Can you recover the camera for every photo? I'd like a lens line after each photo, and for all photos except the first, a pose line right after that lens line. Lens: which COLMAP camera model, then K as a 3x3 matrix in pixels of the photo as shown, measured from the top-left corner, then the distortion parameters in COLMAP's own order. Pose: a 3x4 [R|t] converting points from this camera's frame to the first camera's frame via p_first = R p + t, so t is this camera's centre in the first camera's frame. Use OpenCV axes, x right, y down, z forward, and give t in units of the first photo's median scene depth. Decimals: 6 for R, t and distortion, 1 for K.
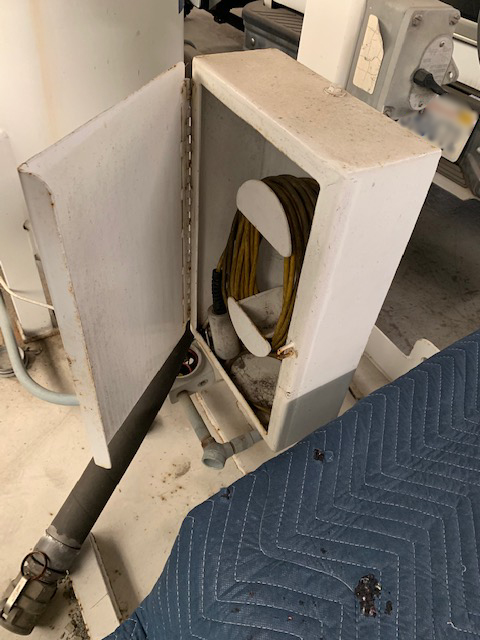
lens RADIAL K [[492.0, 0, 238.9], [0, 492.0, 319.9], [0, 0, 1]] dist [0.018481, -0.019785]
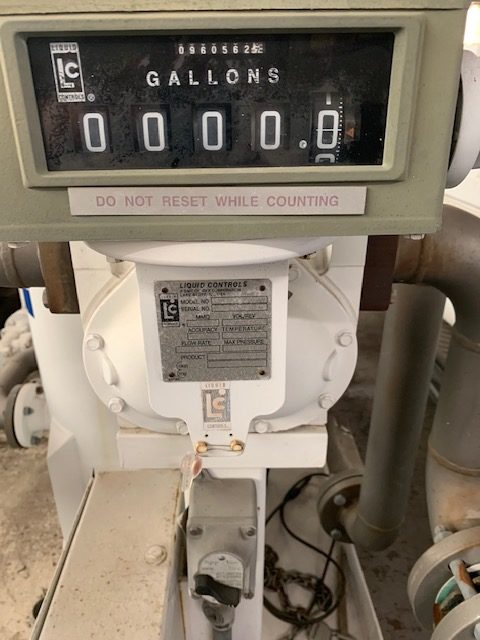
lens RADIAL K [[492.0, 0, 239.5], [0, 492.0, 320.7], [0, 0, 1]] dist [0.018481, -0.019785]
pose [[0.878080, 0.112570, -0.465084, 0.844451], [-0.280623, 0.908397, -0.309945, -0.689309], [0.387590, 0.402670, 0.829235, -0.001539]]
